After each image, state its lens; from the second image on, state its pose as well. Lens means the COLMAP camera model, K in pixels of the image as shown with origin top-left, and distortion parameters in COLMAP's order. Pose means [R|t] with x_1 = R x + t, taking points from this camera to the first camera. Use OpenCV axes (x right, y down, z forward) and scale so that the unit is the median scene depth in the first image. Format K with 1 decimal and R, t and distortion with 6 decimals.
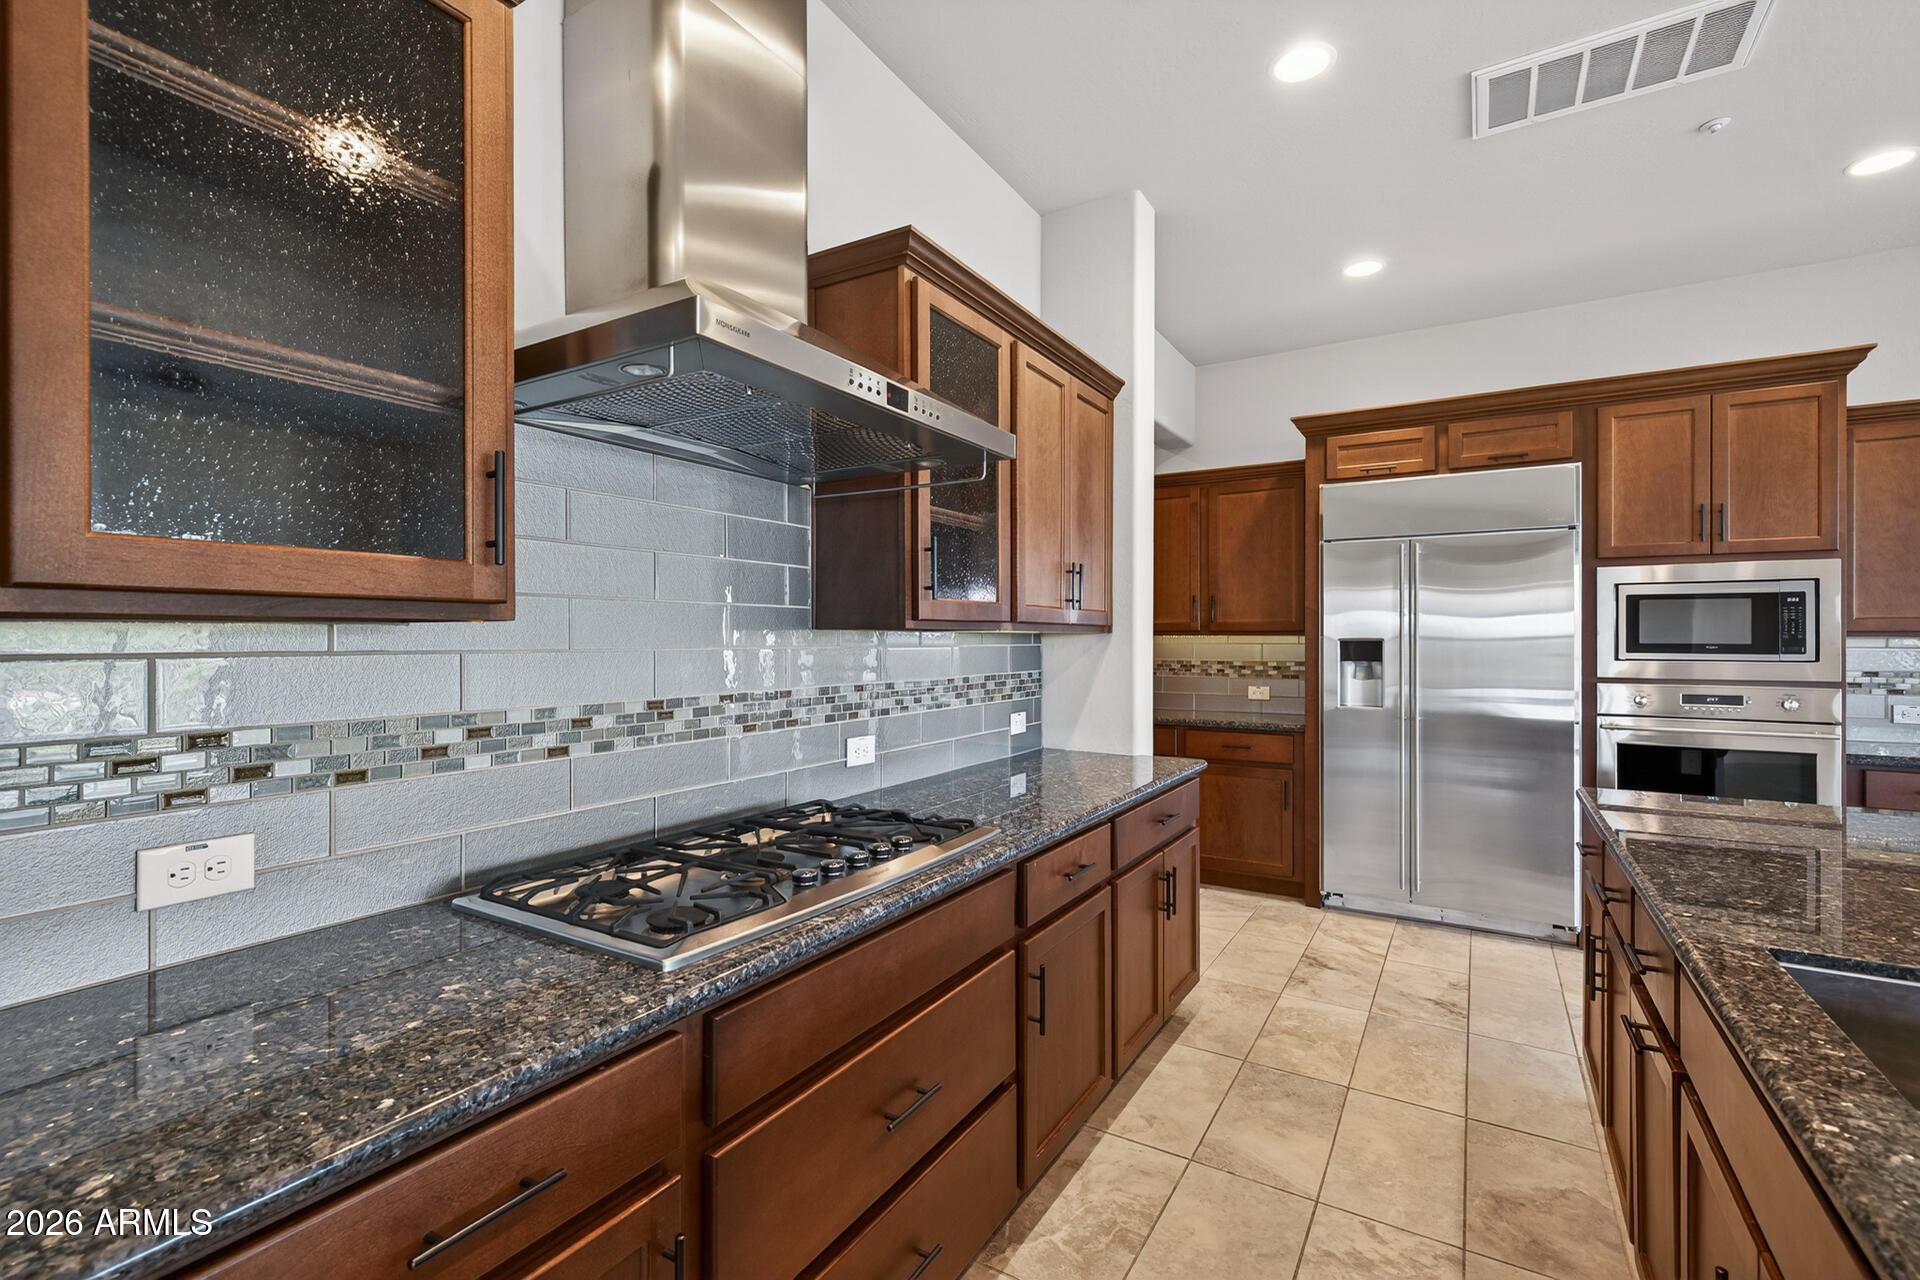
lens RADIAL K [[852.3, 0, 950.2], [0, 852.3, 638.8], [0, 0, 1]] dist [0.010979, 0.000089]
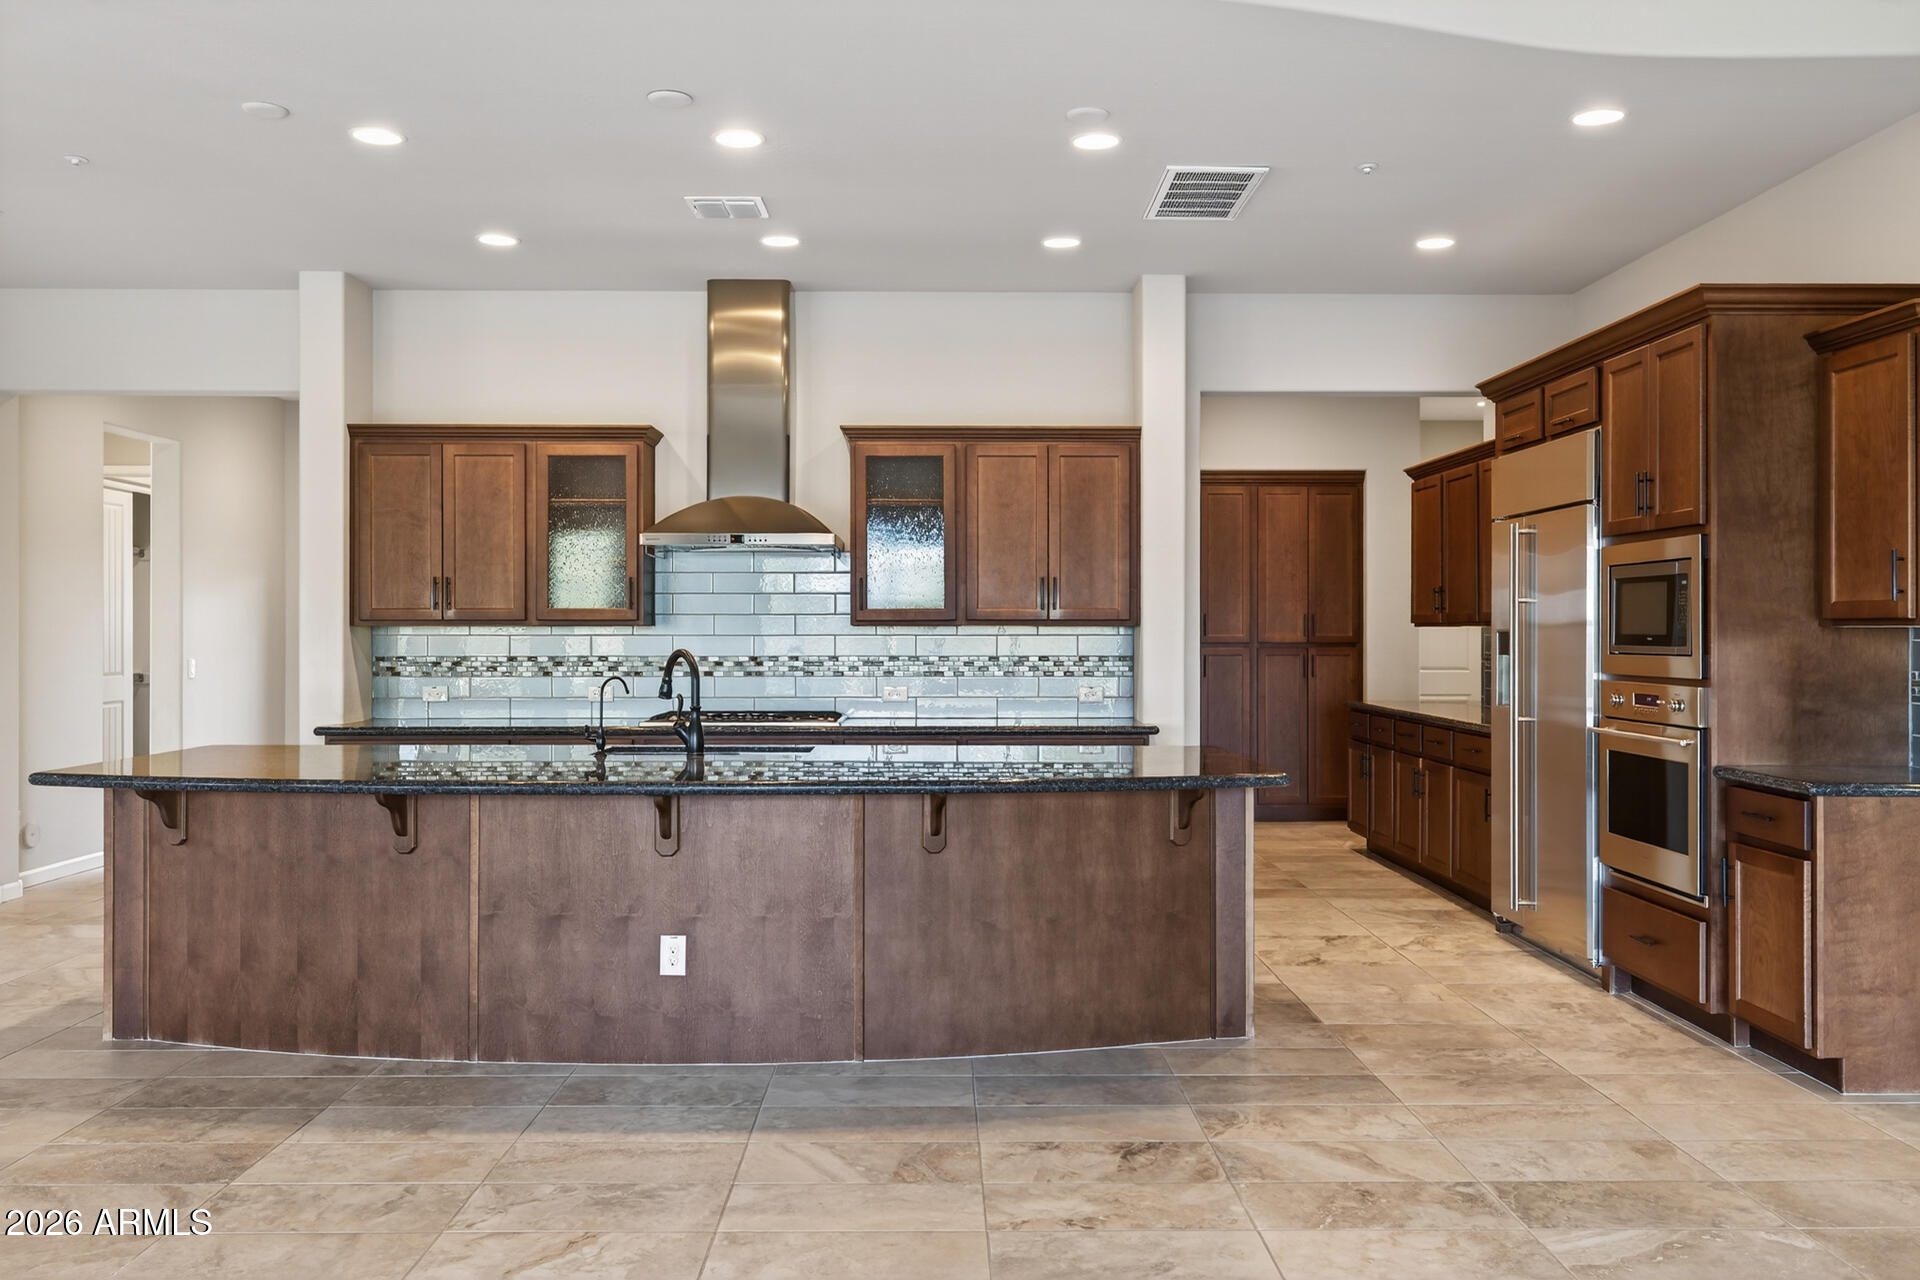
lens RADIAL K [[1546.0, 0, 964.8], [0, 1546.0, 636.4], [0, 0, 1]] dist [0.008418, 0.002815]
pose [[0.538537, 0.001401, -0.842601, 1.817527], [0.001065, 0.999997, 0.002343, 0.003357], [0.842601, -0.002159, 0.538534, -0.410811]]
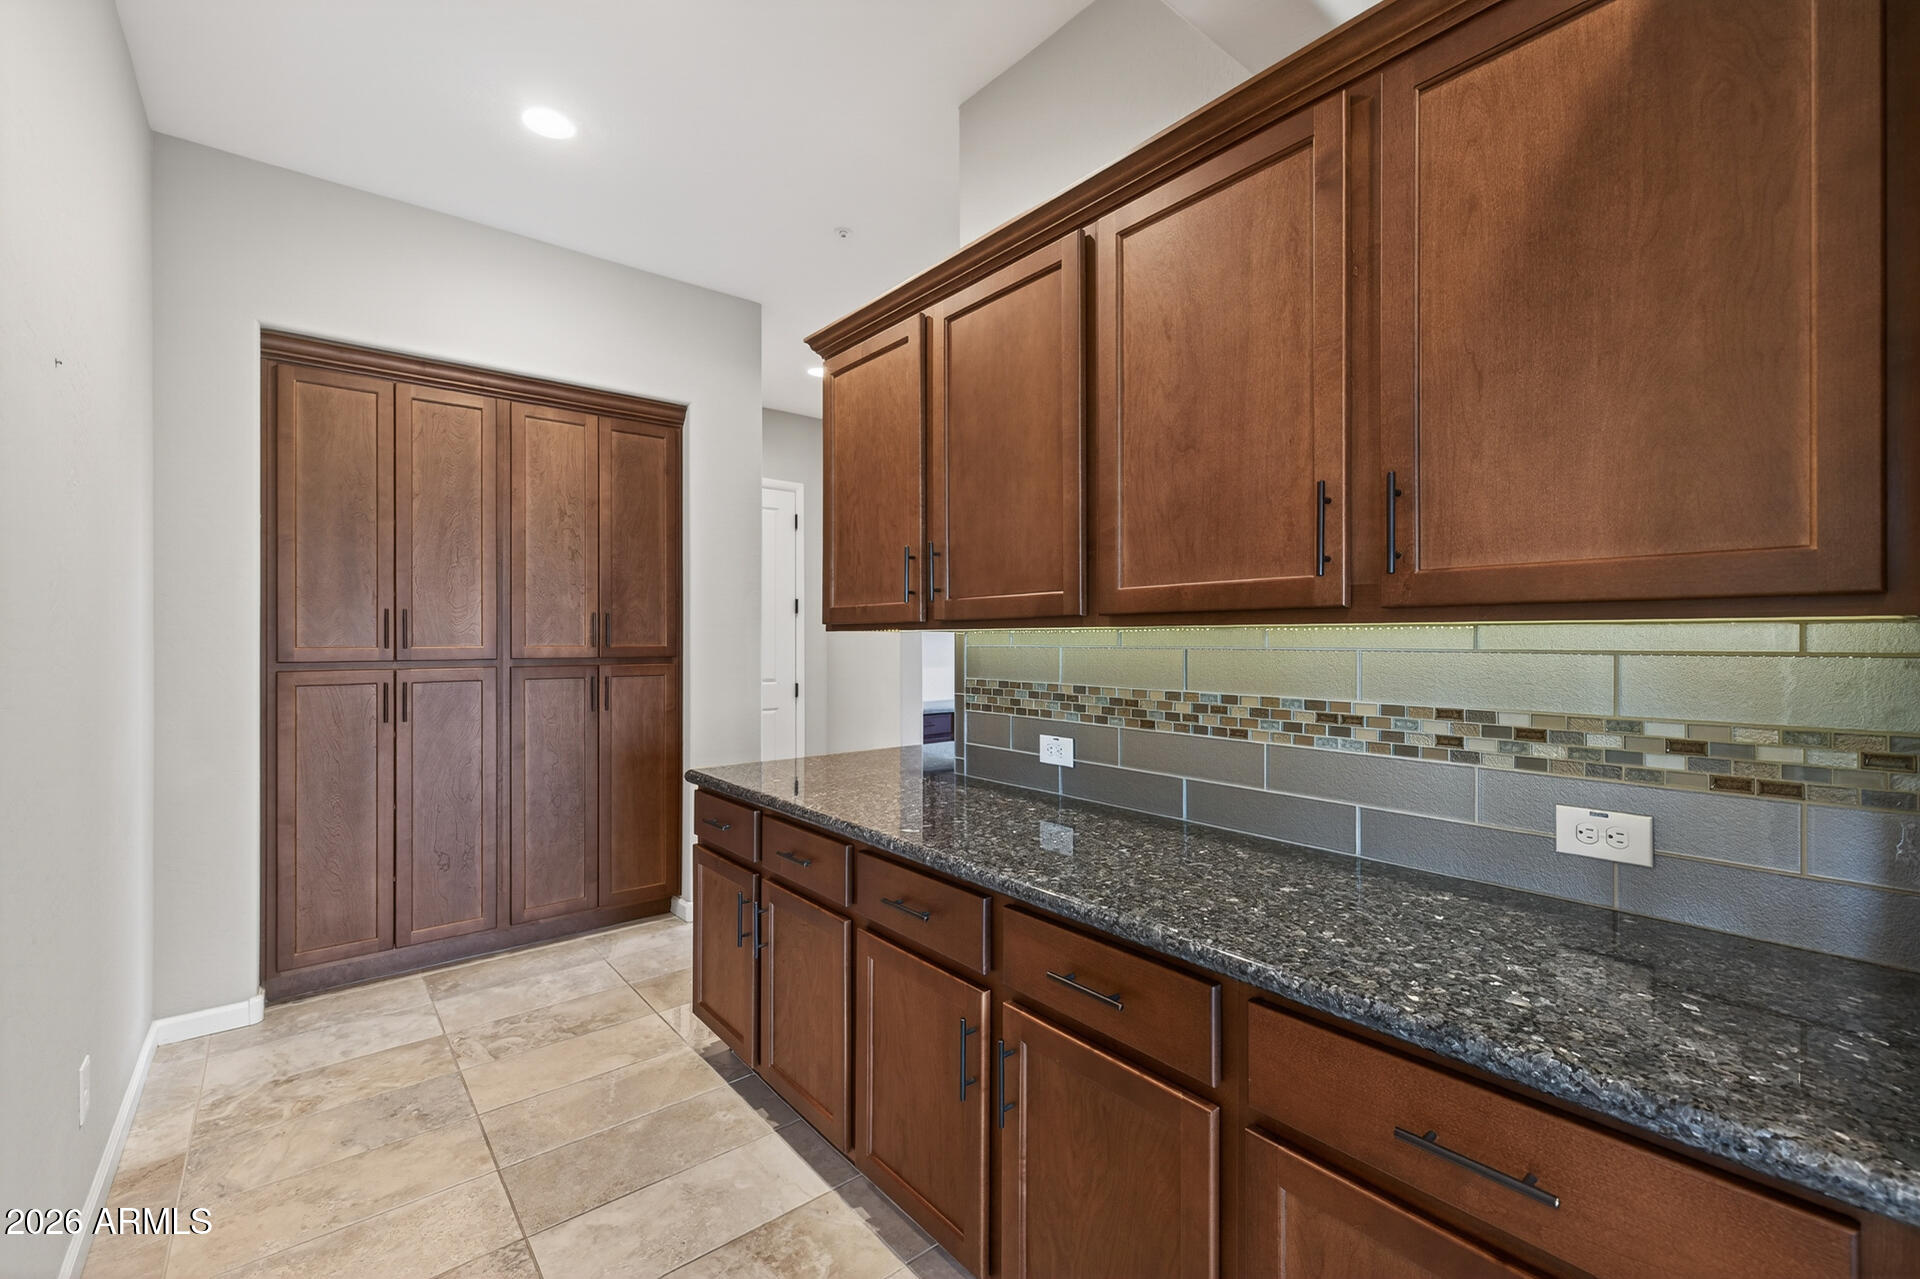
lens RADIAL K [[812.6, 0, 956.3], [0, 812.6, 635.6], [0, 0, 1]] dist [0.001695, 0.000070]
pose [[0.944398, -0.004764, -0.328771, 0.364552], [0.004385, 0.999989, -0.001893, 0.000152], [0.328777, 0.000346, 0.944408, 0.991845]]
